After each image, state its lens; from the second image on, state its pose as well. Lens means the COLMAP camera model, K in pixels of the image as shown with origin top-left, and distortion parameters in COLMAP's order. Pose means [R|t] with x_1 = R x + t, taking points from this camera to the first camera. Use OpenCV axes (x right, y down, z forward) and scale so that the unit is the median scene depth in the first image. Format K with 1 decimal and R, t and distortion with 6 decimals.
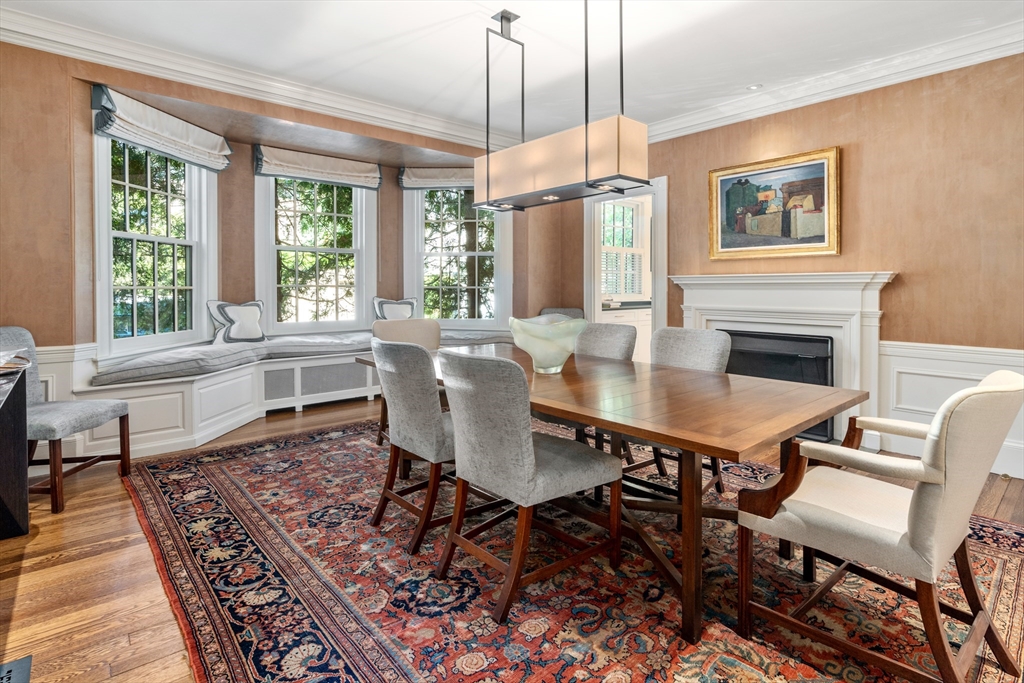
lens RADIAL K [[509.8, 0, 514.1], [0, 509.8, 325.2], [0, 0, 1]] dist [0.000183, 0.000018]
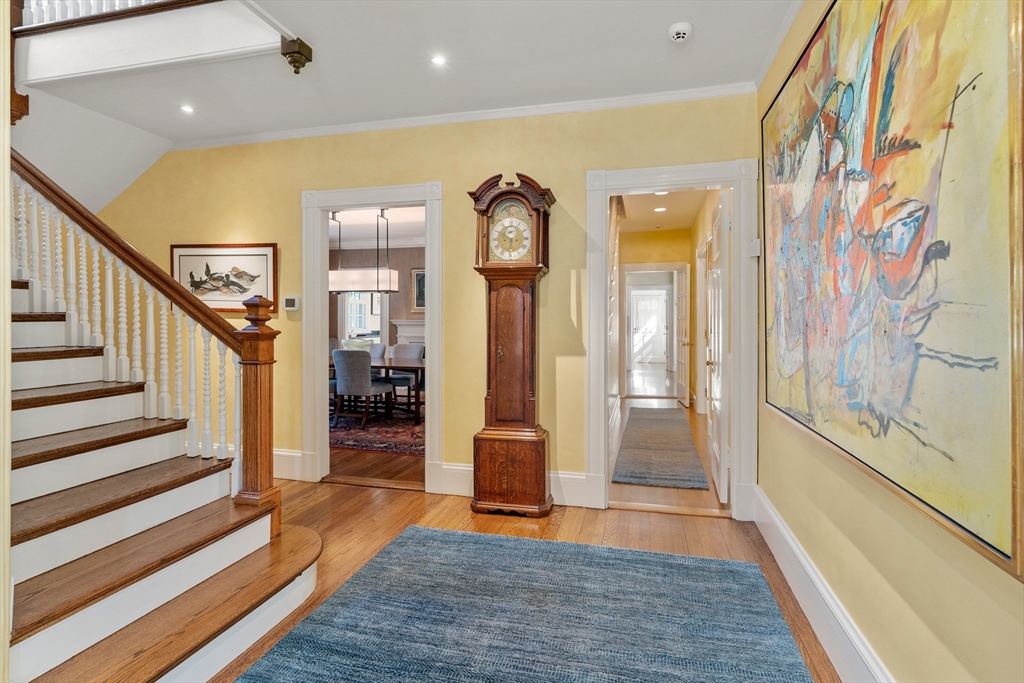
lens RADIAL K [[509.8, 0, 514.1], [0, 509.8, 325.2], [0, 0, 1]] dist [0.000183, 0.000018]
pose [[0.821786, -0.000566, 0.569797, -0.404289], [0.039195, 0.997687, -0.055537, 0.048358], [-0.568447, 0.067972, 0.819907, -0.832927]]
